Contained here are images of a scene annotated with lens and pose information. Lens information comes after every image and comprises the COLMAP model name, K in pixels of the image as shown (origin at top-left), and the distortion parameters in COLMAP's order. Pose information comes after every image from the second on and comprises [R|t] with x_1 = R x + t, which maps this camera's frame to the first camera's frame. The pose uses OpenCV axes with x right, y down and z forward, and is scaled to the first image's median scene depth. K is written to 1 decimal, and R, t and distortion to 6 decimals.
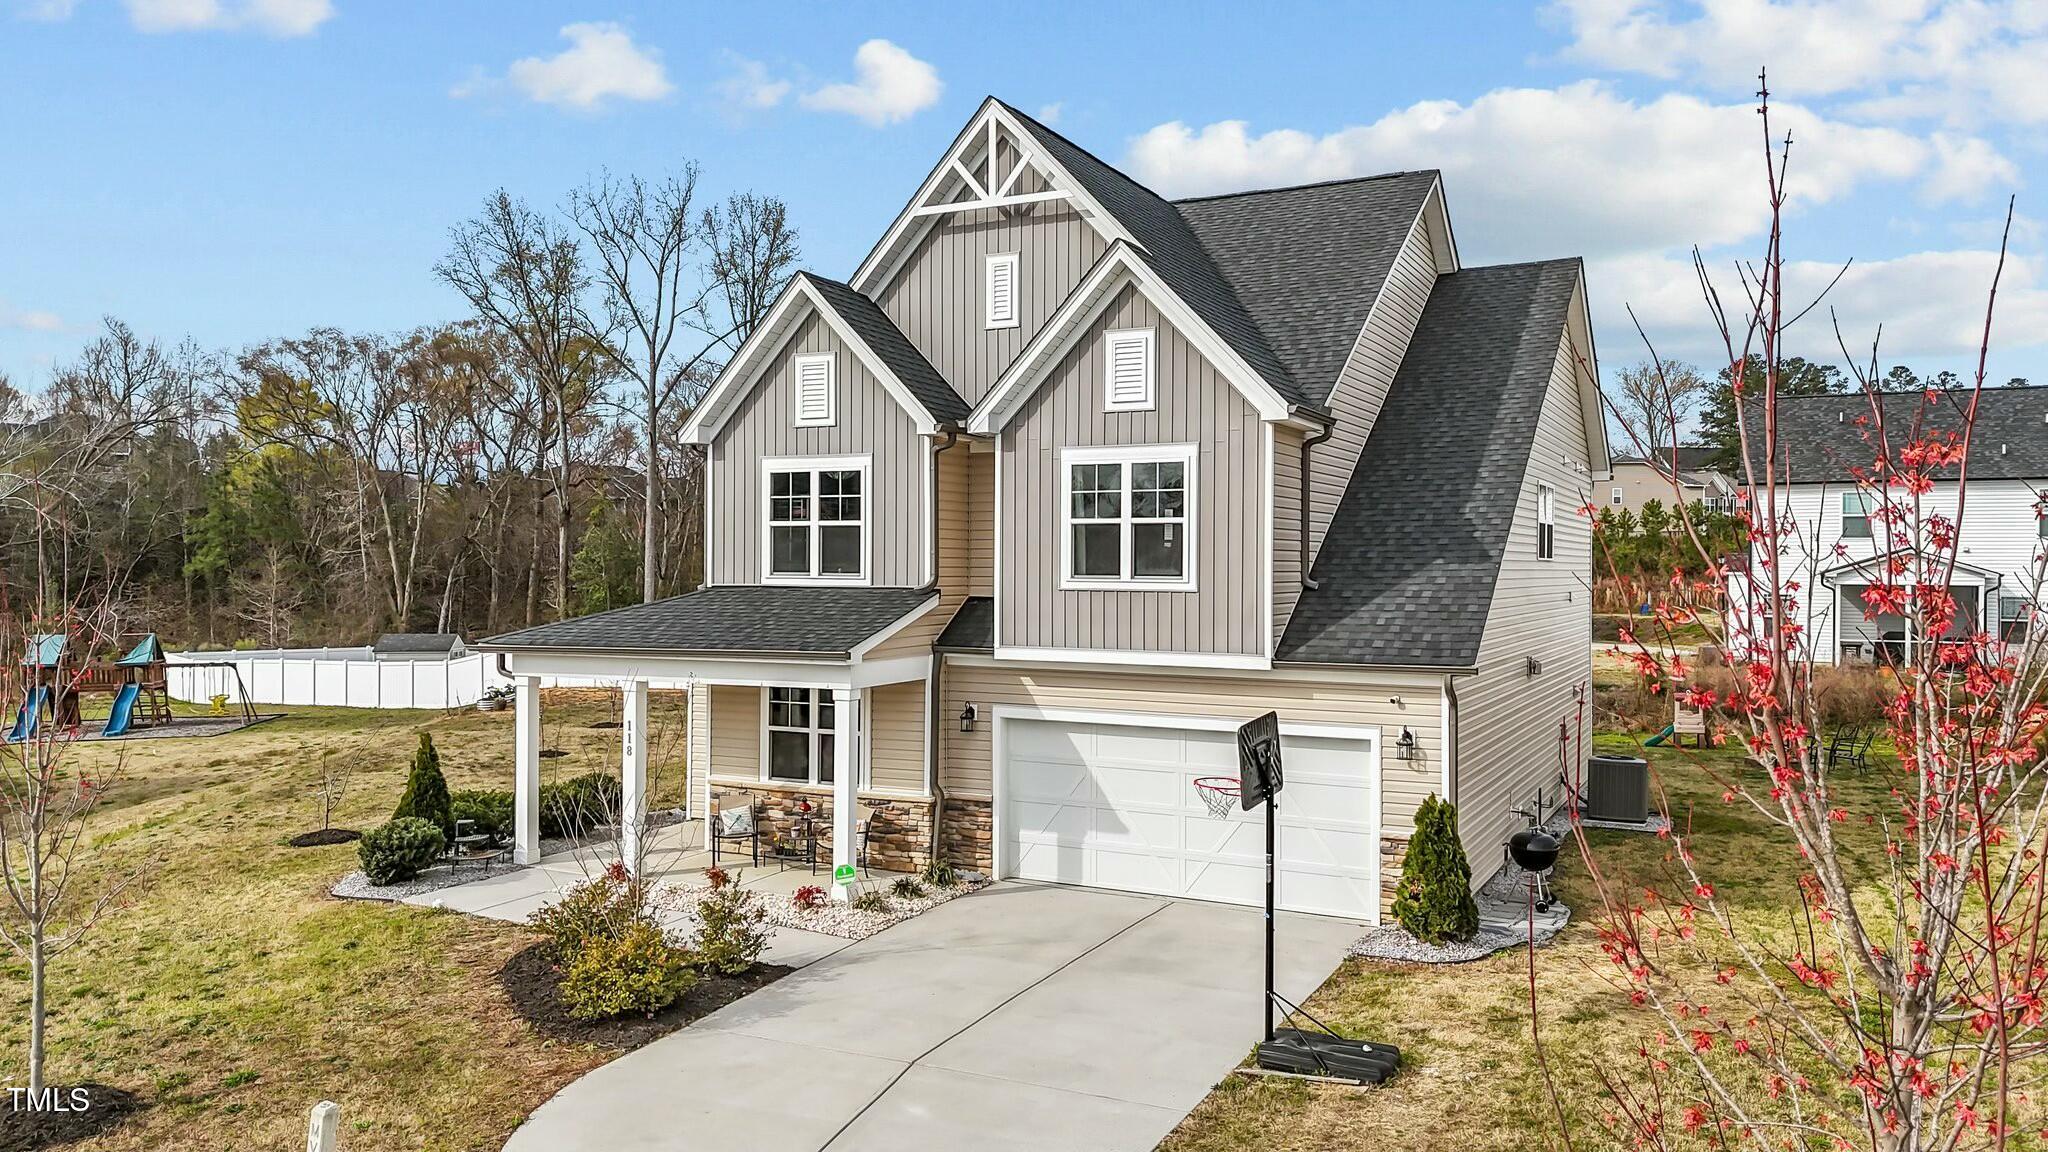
lens RADIAL K [[1498.3, 0, 1019.3], [0, 1498.3, 574.4], [0, 0, 1]] dist [0.070467, -0.073113]
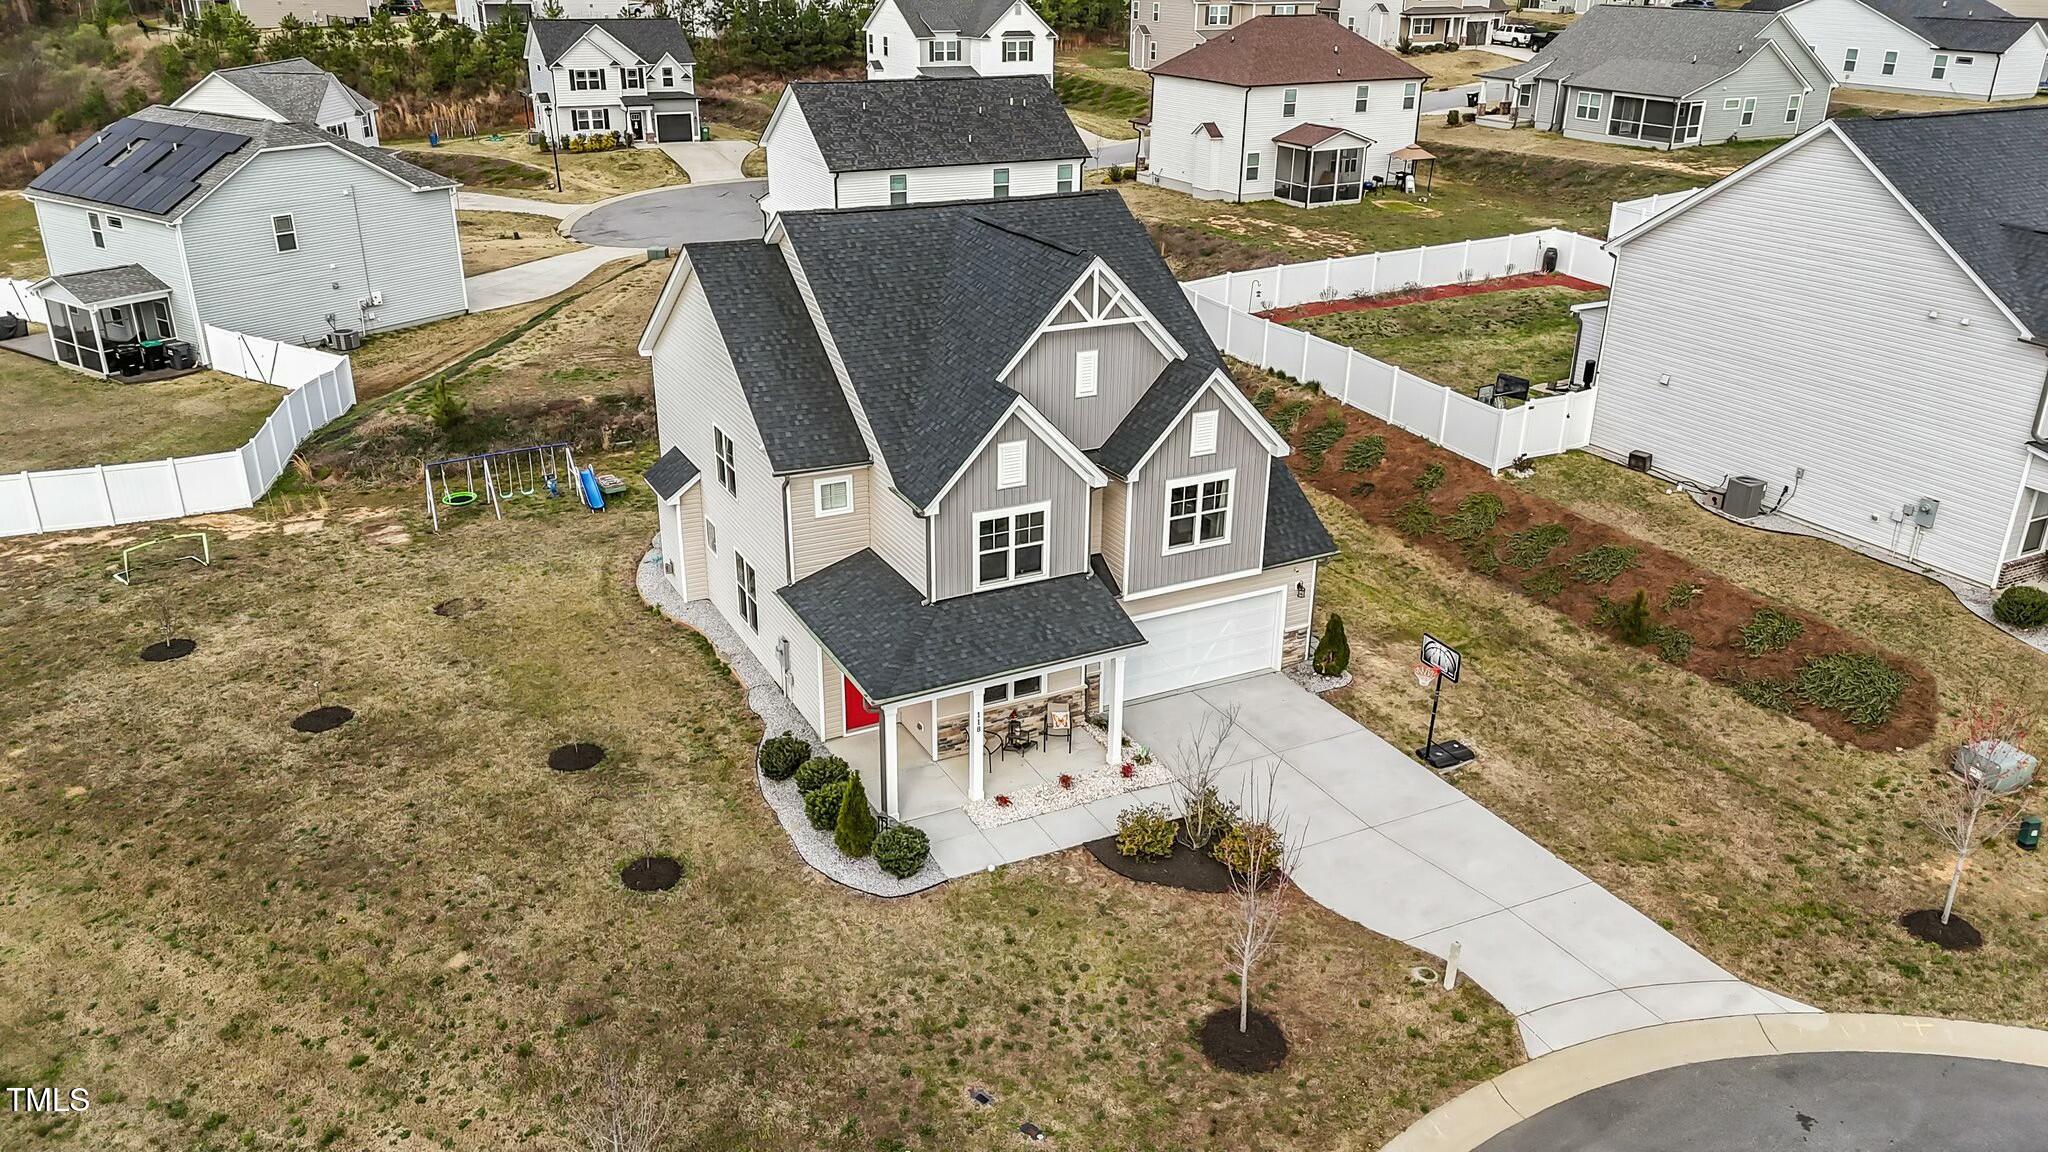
lens RADIAL K [[1498.3, 0, 1019.2], [0, 1498.3, 564.0], [0, 0, 1]] dist [0.070467, -0.073113]
pose [[0.581561, -0.310633, 0.751860, -1.318079], [-0.003741, 0.923195, 0.384315, -0.620637], [-0.813494, -0.226316, 0.535732, 0.183912]]
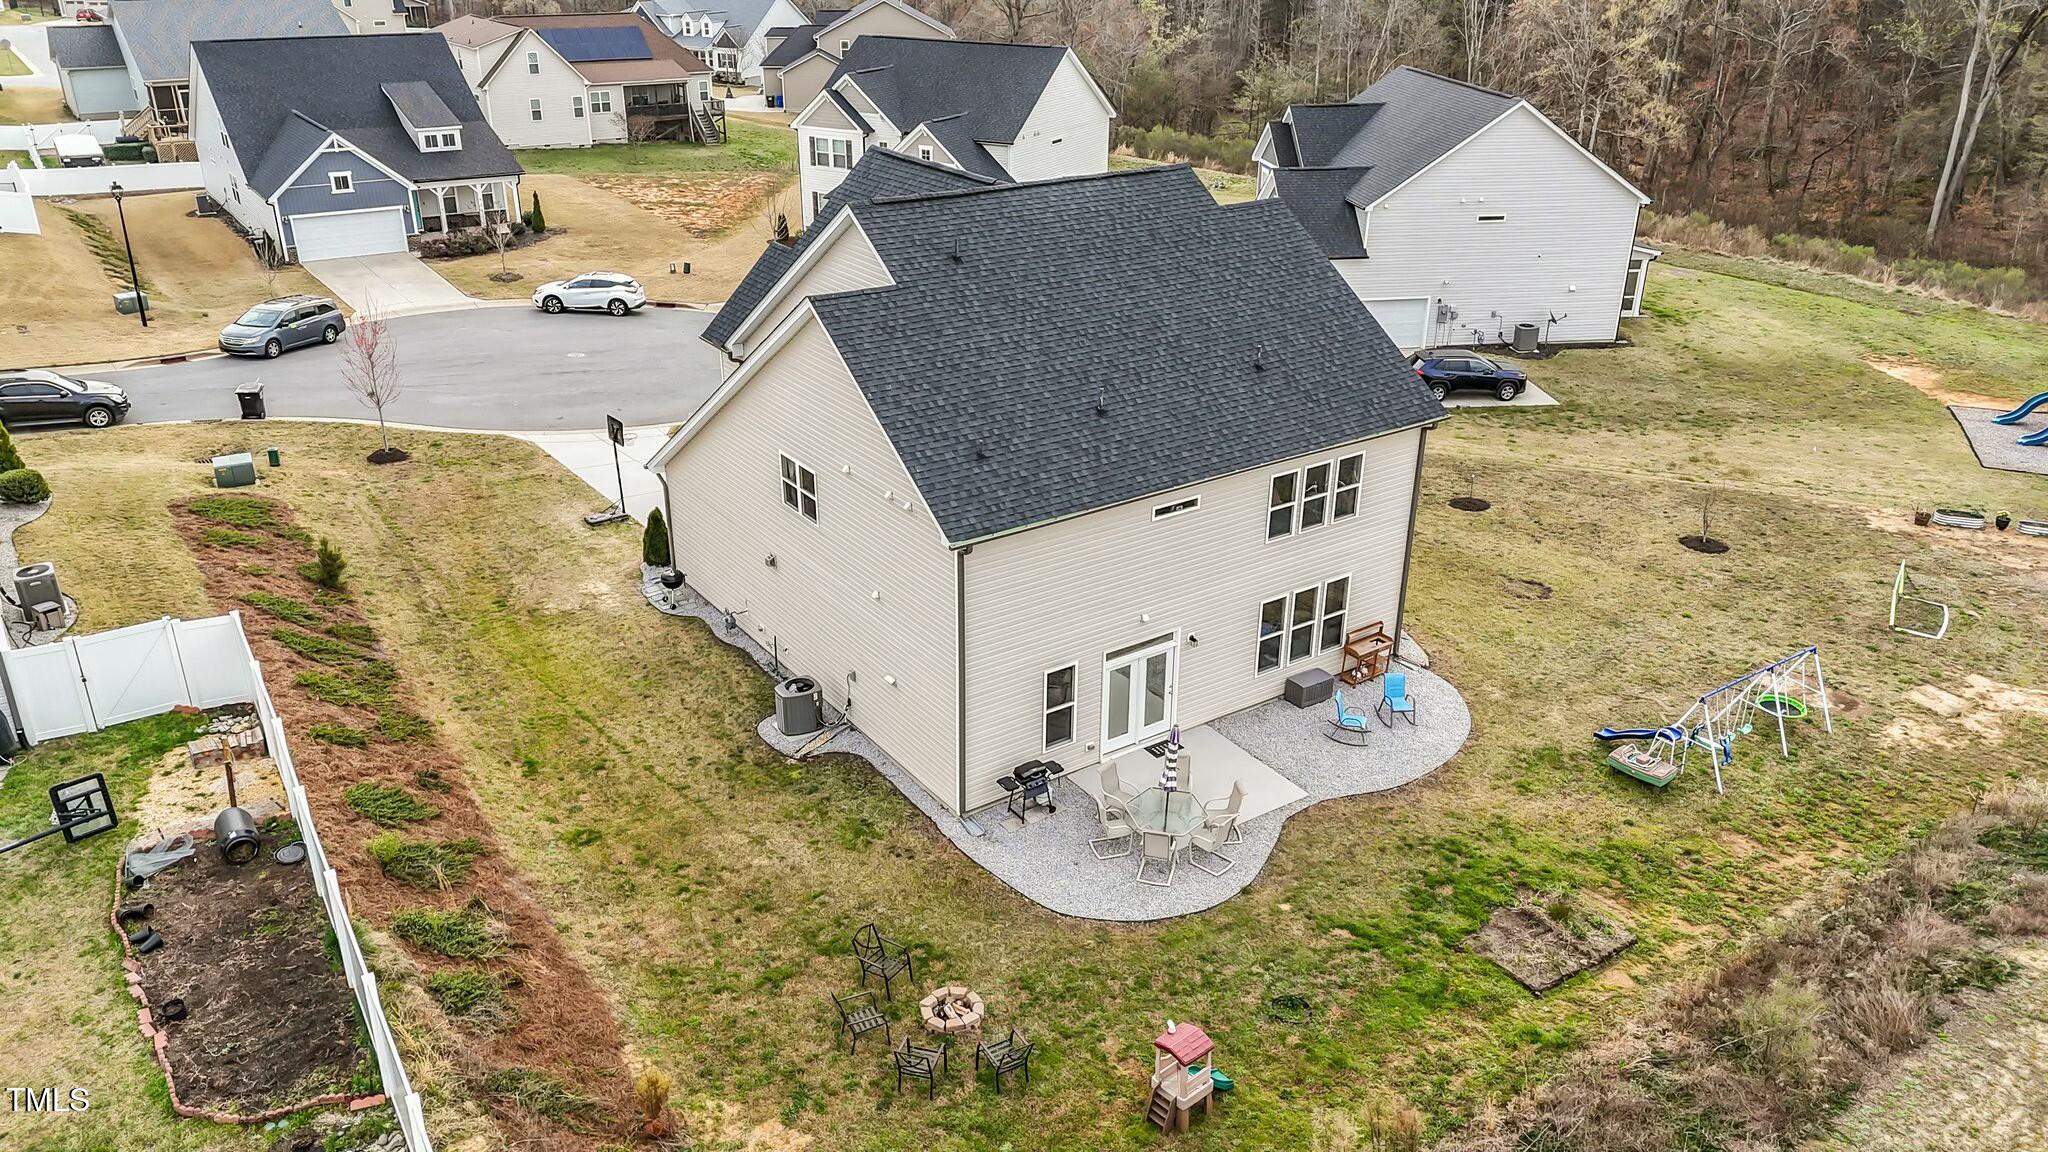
lens RADIAL K [[1498.3, 0, 1016.6], [0, 1498.3, 561.4], [0, 0, 1]] dist [0.070467, -0.073113]
pose [[-0.473341, 0.348817, -0.808873, 1.609192], [-0.013188, 0.915347, 0.402450, -0.607521], [0.880781, 0.201163, -0.428671, 2.087167]]
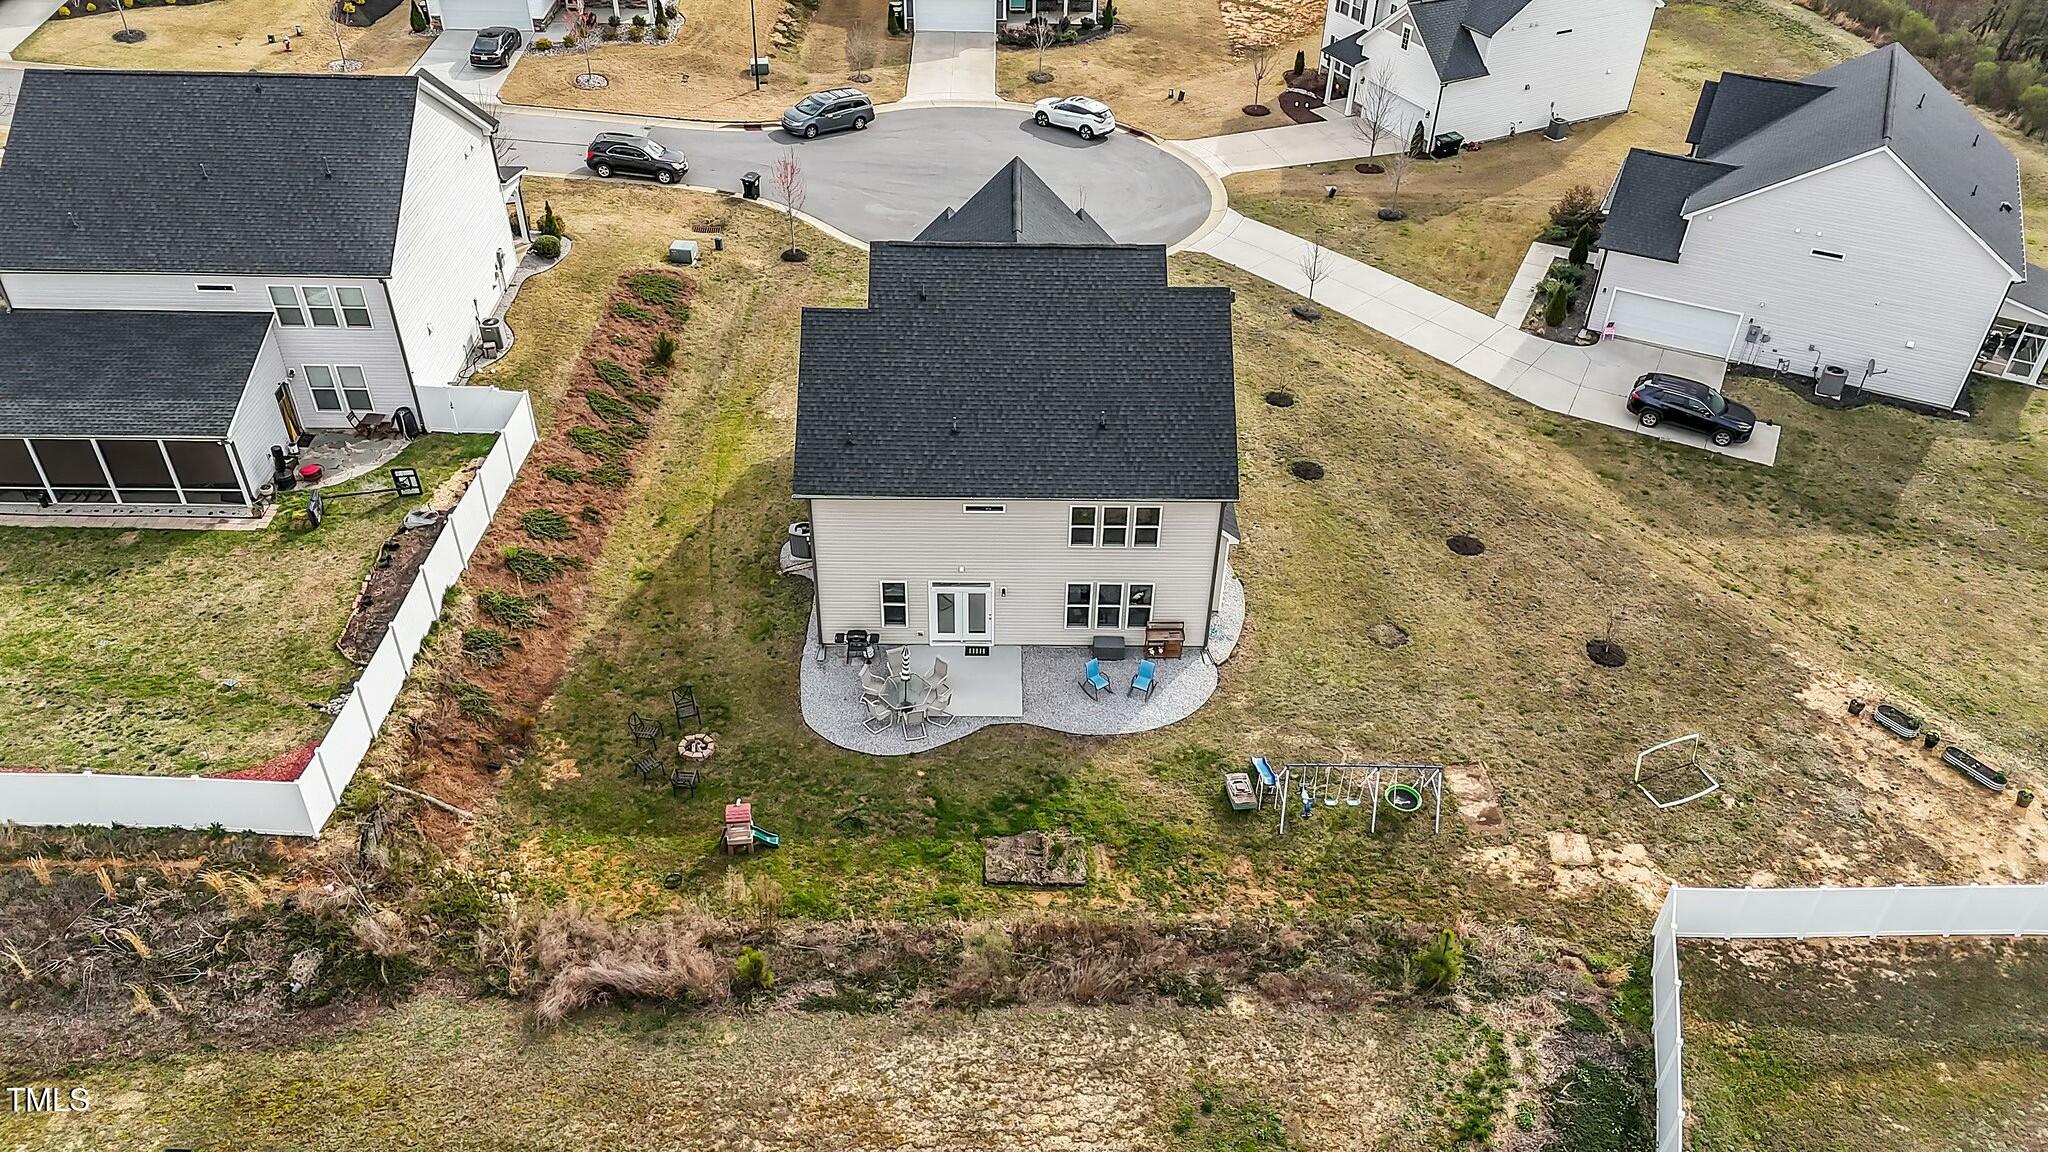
lens RADIAL K [[1498.3, 0, 1023.5], [0, 1498.3, 560.1], [0, 0, 1]] dist [0.070467, -0.073113]
pose [[-0.885045, 0.264395, -0.383134, 1.131029], [-0.026184, 0.793469, 0.608047, -1.332849], [0.464769, 0.548181, -0.695332, 3.167304]]
